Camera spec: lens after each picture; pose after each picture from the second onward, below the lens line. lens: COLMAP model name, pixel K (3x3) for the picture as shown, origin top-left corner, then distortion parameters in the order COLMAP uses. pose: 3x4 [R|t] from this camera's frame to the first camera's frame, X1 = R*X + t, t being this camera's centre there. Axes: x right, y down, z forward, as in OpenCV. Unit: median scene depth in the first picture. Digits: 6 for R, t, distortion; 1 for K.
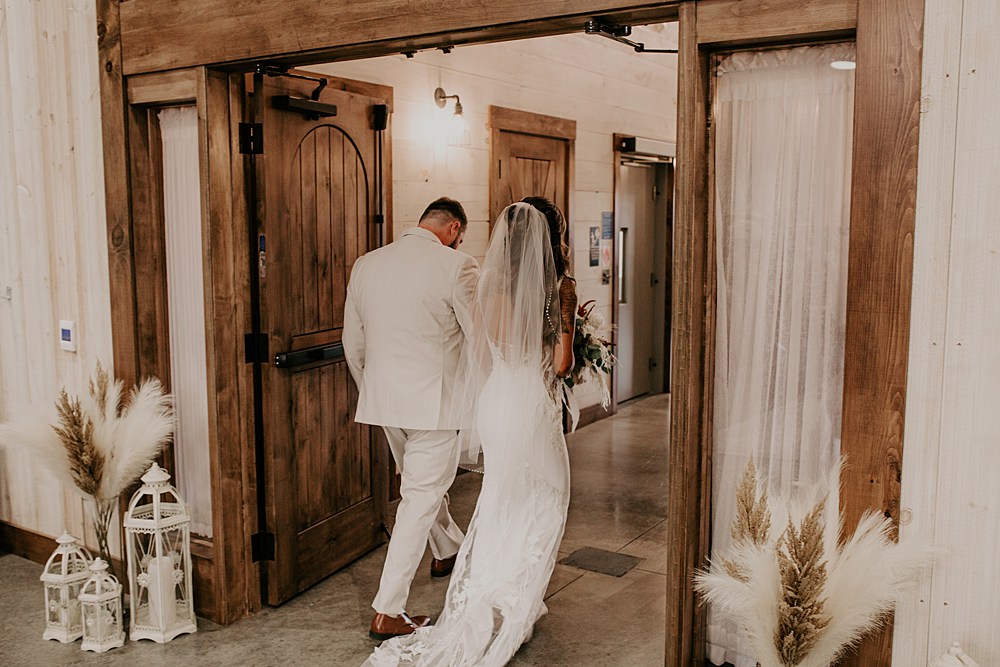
lens RADIAL K [[946.2, 0, 498.5], [0, 946.2, 335.0], [0, 0, 1]] dist [-0.030014, 0.000000]
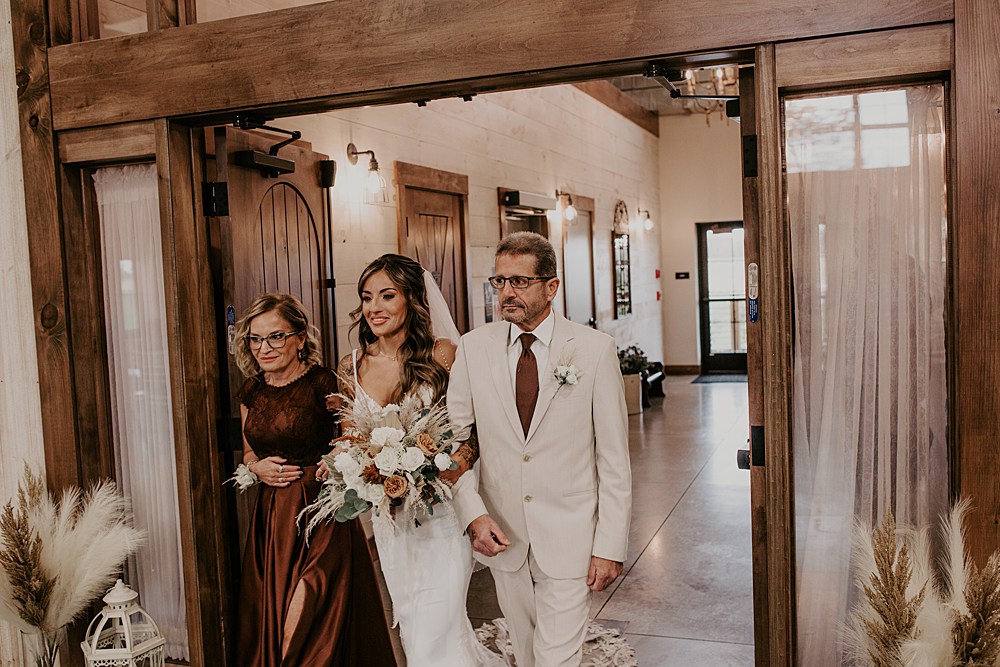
lens RADIAL K [[946.2, 0, 499.8], [0, 946.2, 332.9], [0, 0, 1]] dist [-0.030014, 0.000000]
pose [[0.975726, -0.056621, 0.211547, -0.190624], [0.069578, 0.996097, -0.054309, -0.015537], [-0.207646, 0.067709, 0.975858, 0.084296]]
